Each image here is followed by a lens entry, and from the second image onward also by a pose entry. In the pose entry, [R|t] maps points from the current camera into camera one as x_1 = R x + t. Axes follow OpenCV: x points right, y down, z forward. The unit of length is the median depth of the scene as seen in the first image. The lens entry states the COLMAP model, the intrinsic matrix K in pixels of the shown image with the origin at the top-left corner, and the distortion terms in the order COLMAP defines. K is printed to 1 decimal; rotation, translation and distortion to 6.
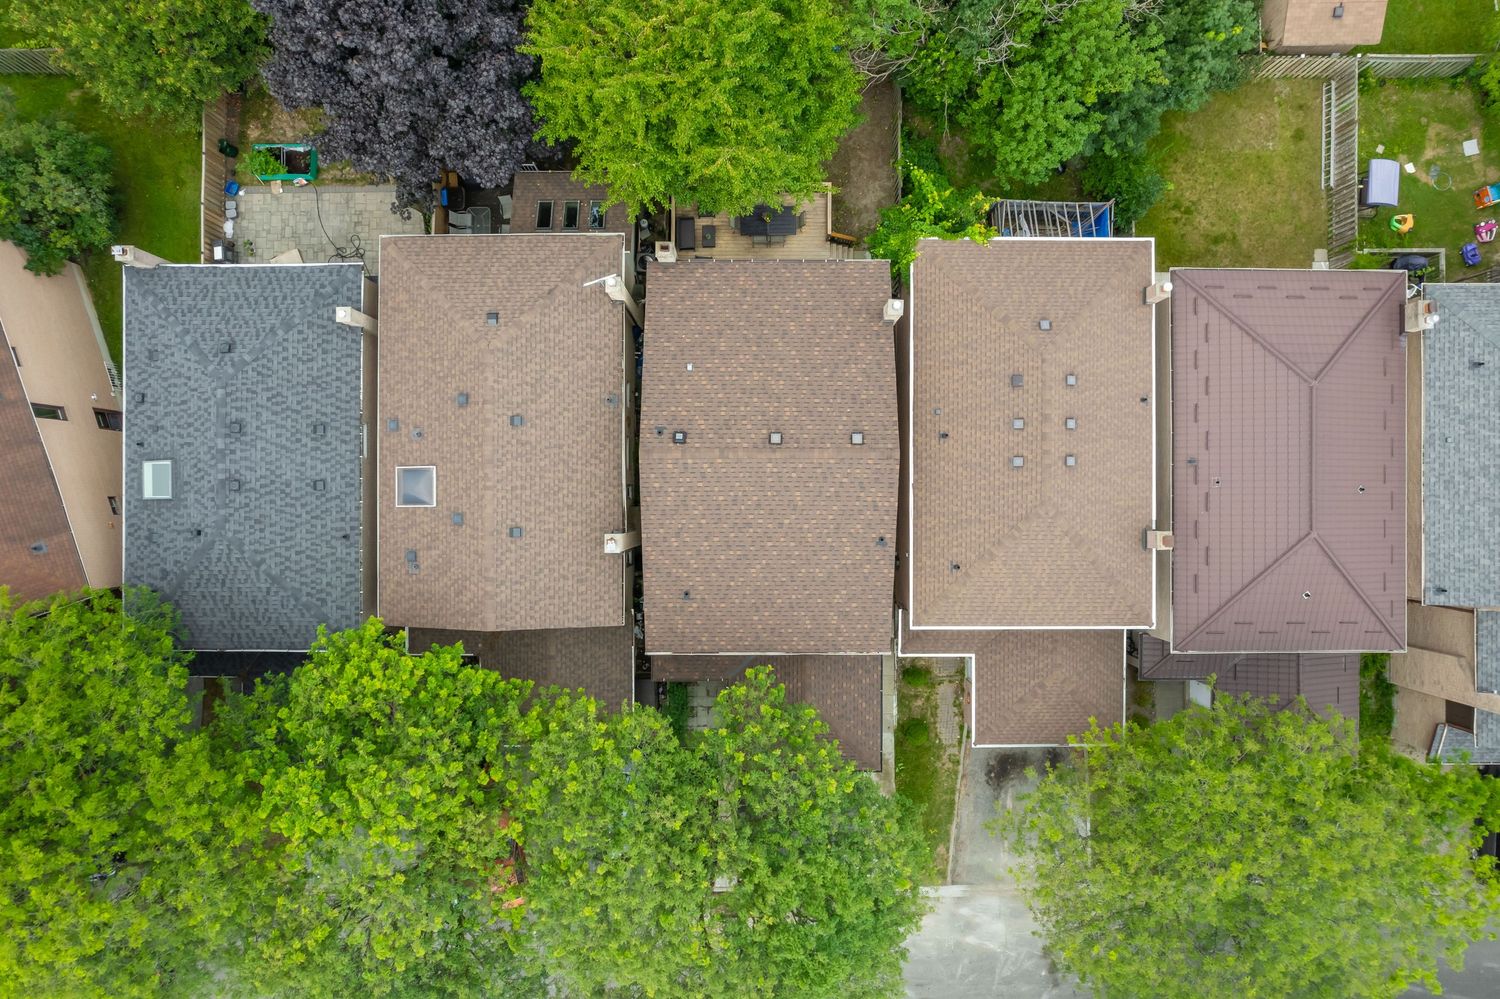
lens RADIAL K [[968.5, 0, 756.3], [0, 968.5, 504.2], [0, 0, 1]] dist [-0.099269, 0.085064]
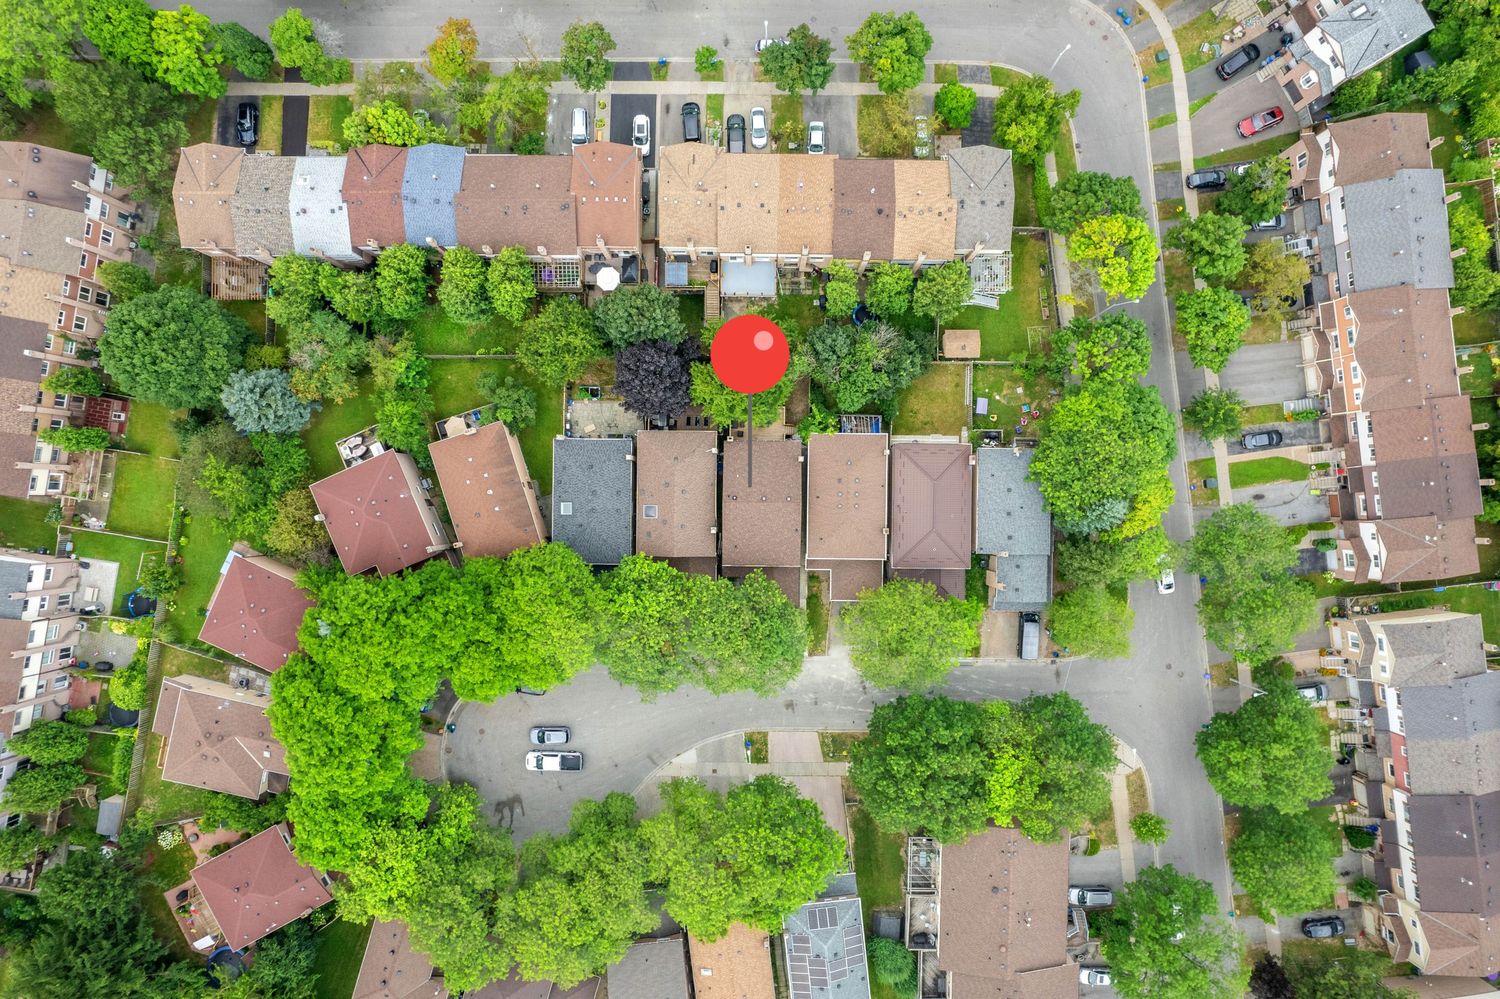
lens RADIAL K [[942.5, 0, 757.0], [0, 942.5, 500.9], [0, 0, 1]] dist [-0.093422, 0.072691]
pose [[0.999939, 0.010450, -0.003466, 0.007485], [-0.010456, 0.999944, -0.001690, -0.056689], [0.003449, 0.001726, 0.999993, -2.262687]]
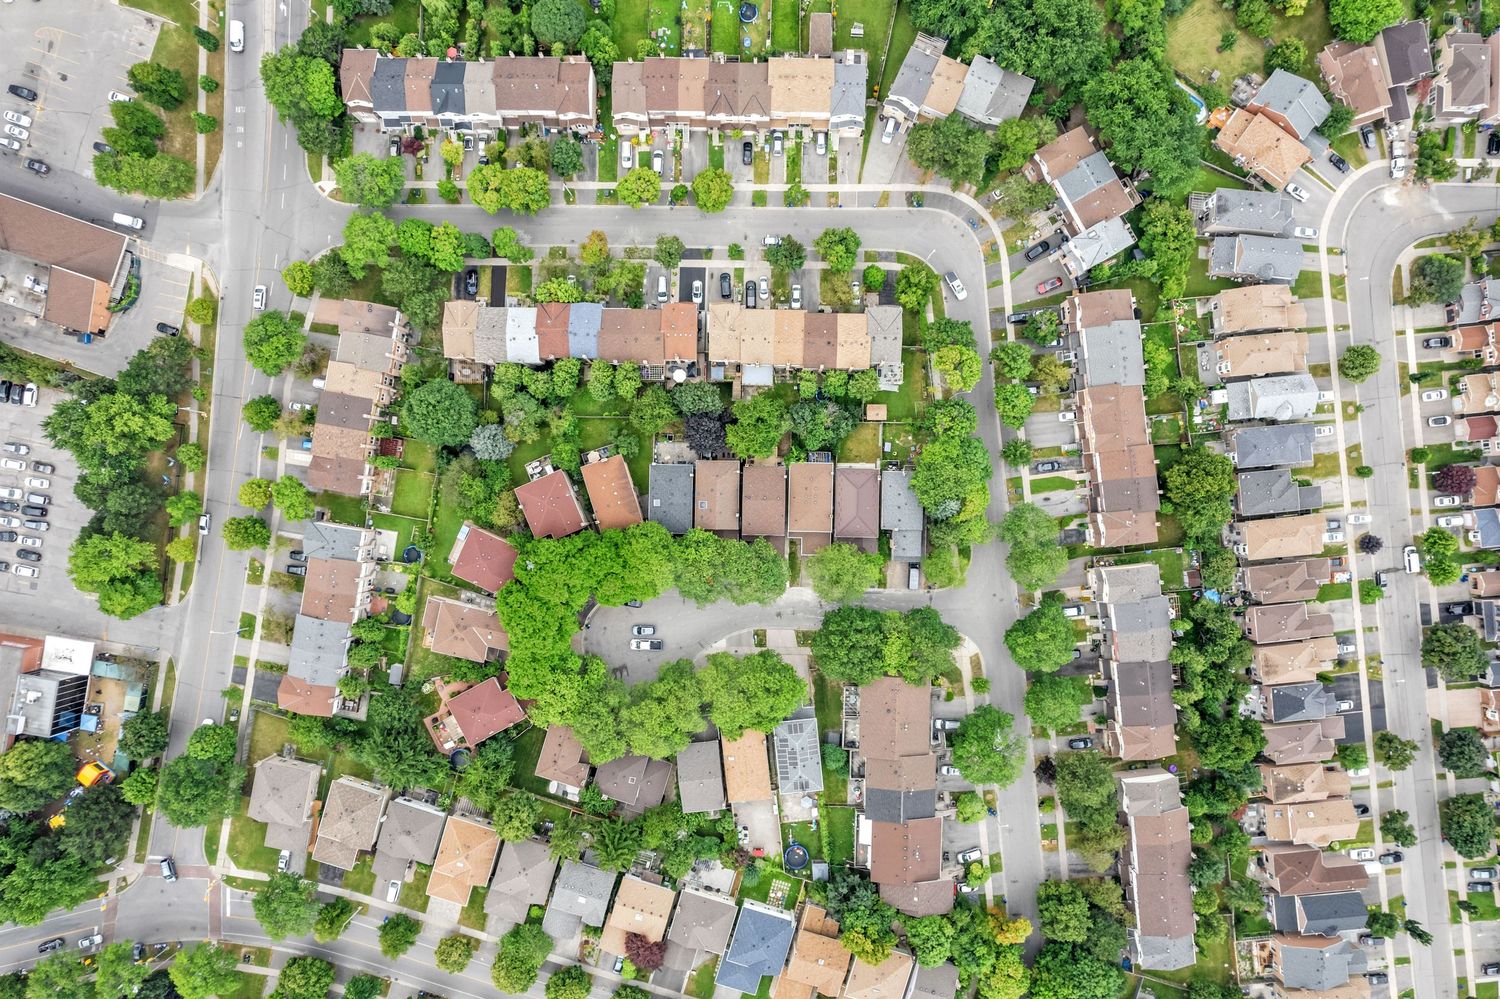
lens RADIAL K [[942.5, 0, 757.0], [0, 942.5, 500.9], [0, 0, 1]] dist [-0.093422, 0.072691]
pose [[0.999795, 0.017718, -0.009815, 0.028971], [-0.017718, 0.999843, 0.000100, -0.052223], [0.009815, 0.000074, 0.999952, -5.047870]]
